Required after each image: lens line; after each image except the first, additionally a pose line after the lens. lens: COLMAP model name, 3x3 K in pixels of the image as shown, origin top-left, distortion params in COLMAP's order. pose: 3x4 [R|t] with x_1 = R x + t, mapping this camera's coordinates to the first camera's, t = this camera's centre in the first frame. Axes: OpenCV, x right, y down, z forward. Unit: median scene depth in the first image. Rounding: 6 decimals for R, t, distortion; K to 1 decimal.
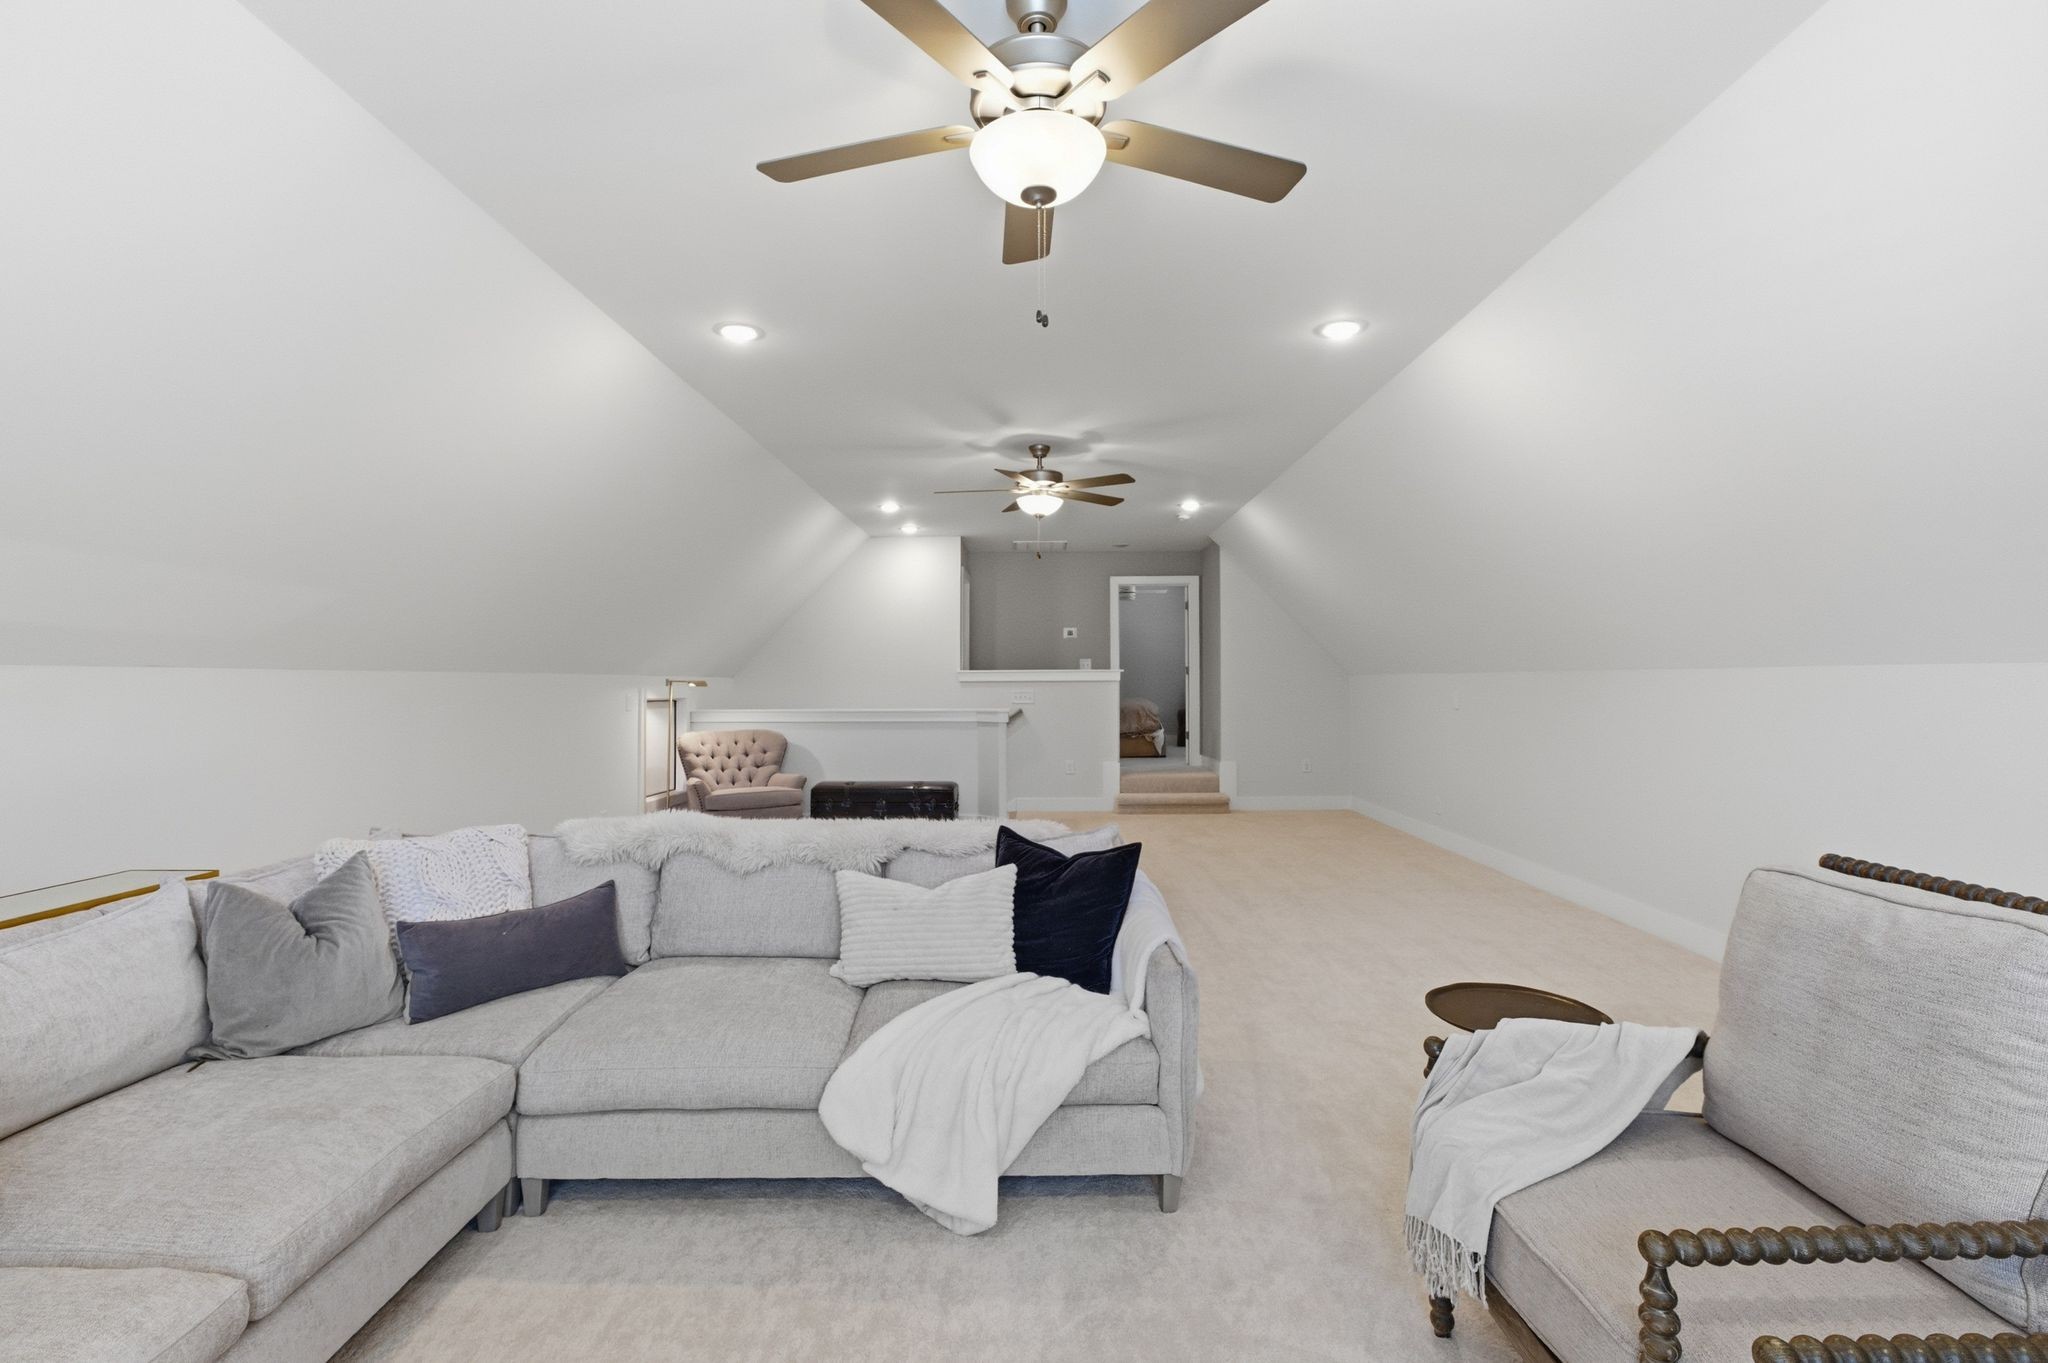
lens RADIAL K [[933.3, 0, 1022.9], [0, 933.3, 632.7], [0, 0, 1]] dist [-0.001946, -0.000346]
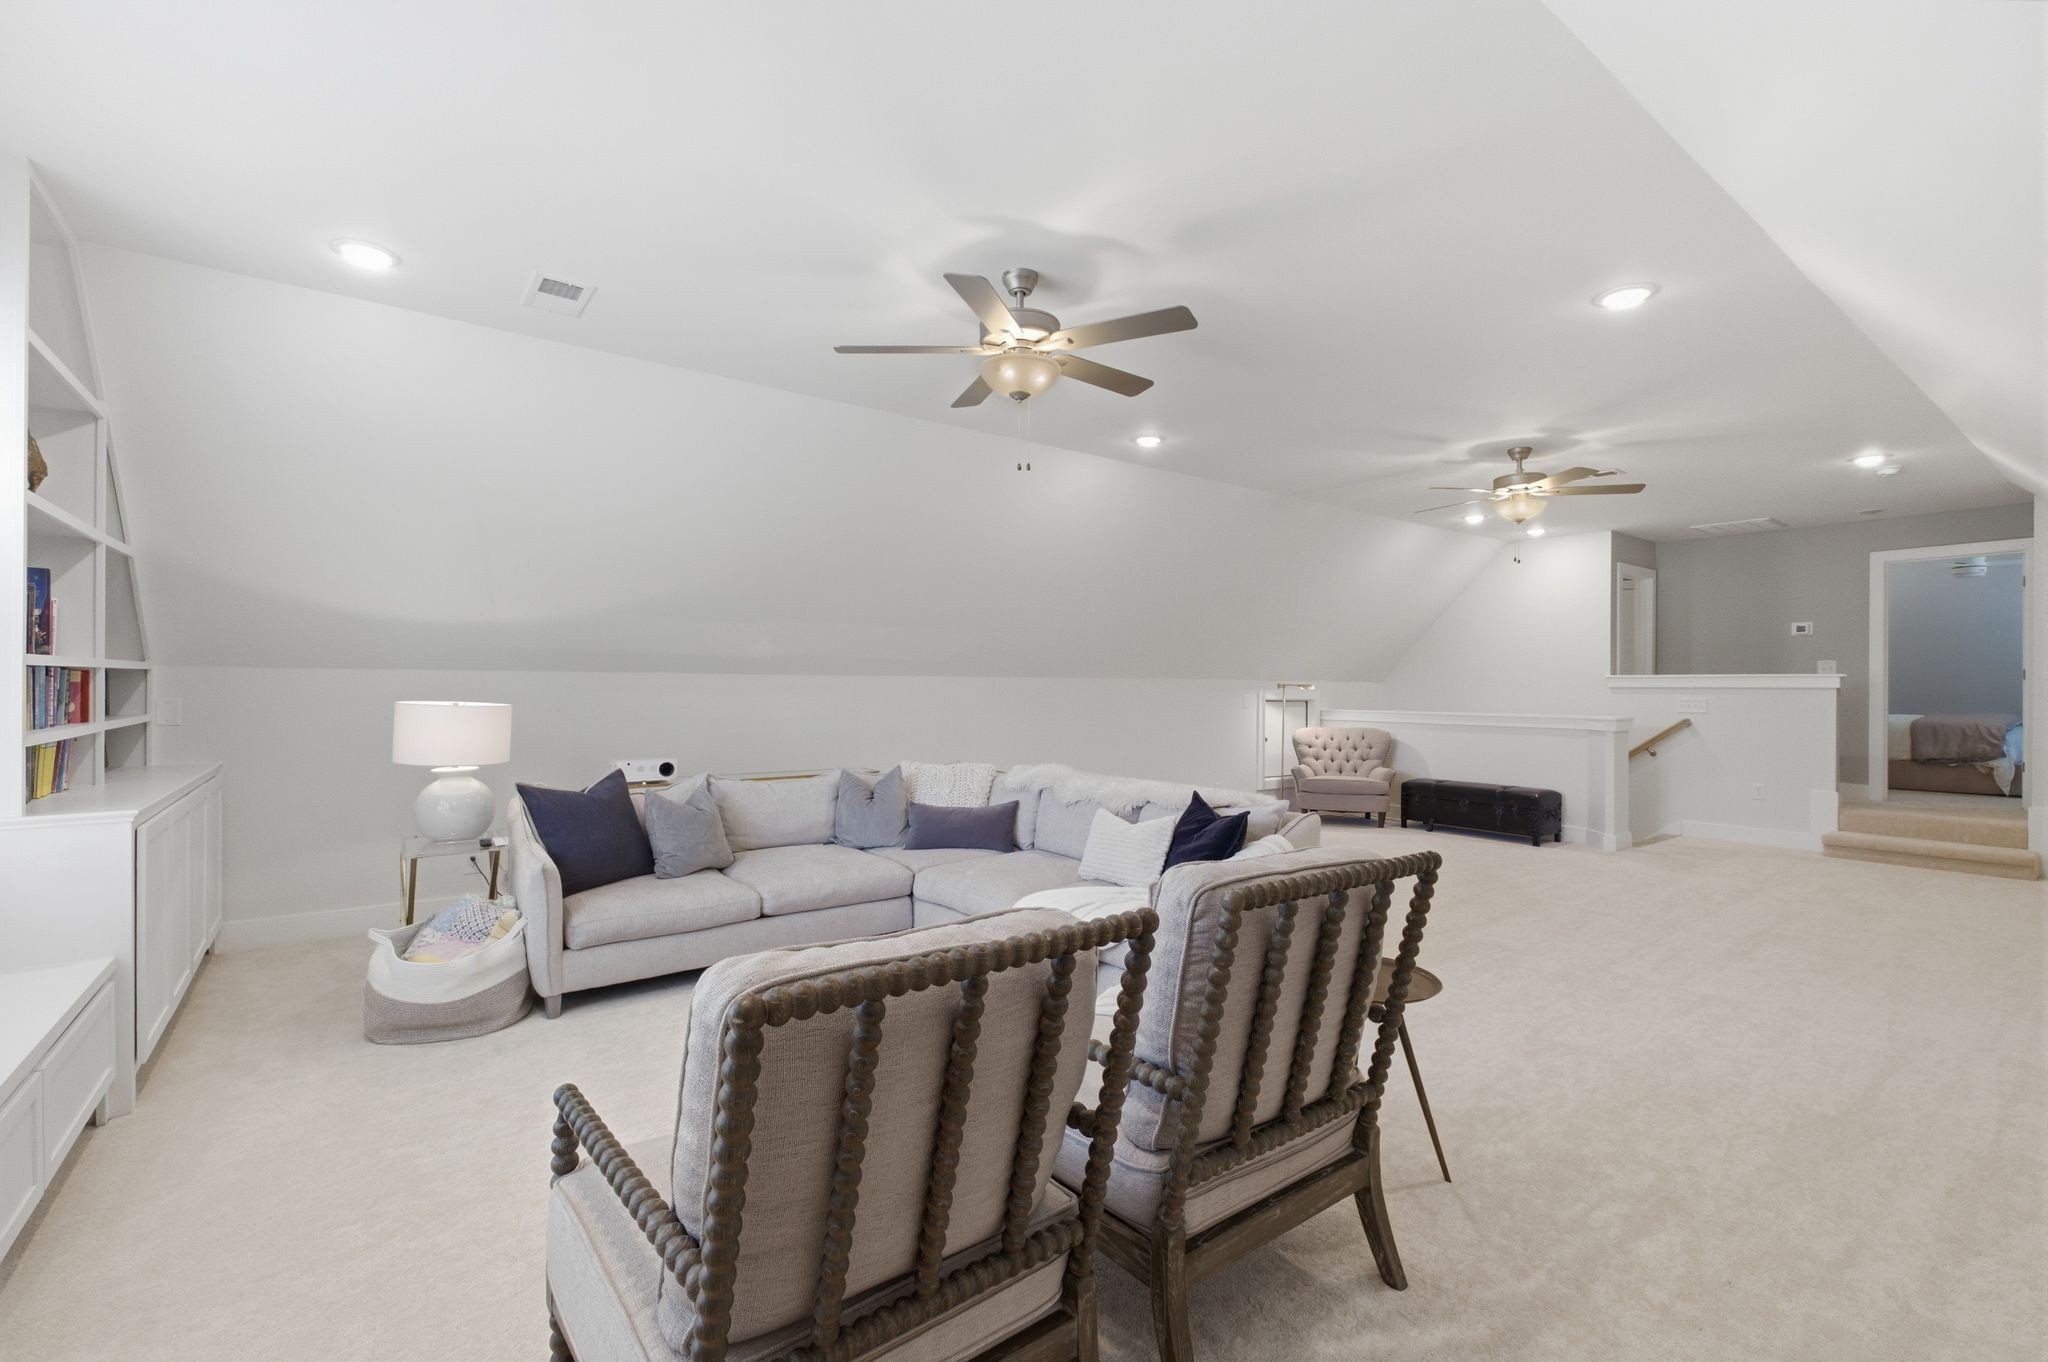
lens RADIAL K [[894.4, 0, 1023.5], [0, 894.4, 677.9], [0, 0, 1]] dist [0.000004, 0.000060]
pose [[0.617406, 0.000653, -0.786645, 0.328451], [0.034946, 0.998990, 0.028257, -0.002929], [0.785868, -0.044936, 0.616759, -0.000749]]
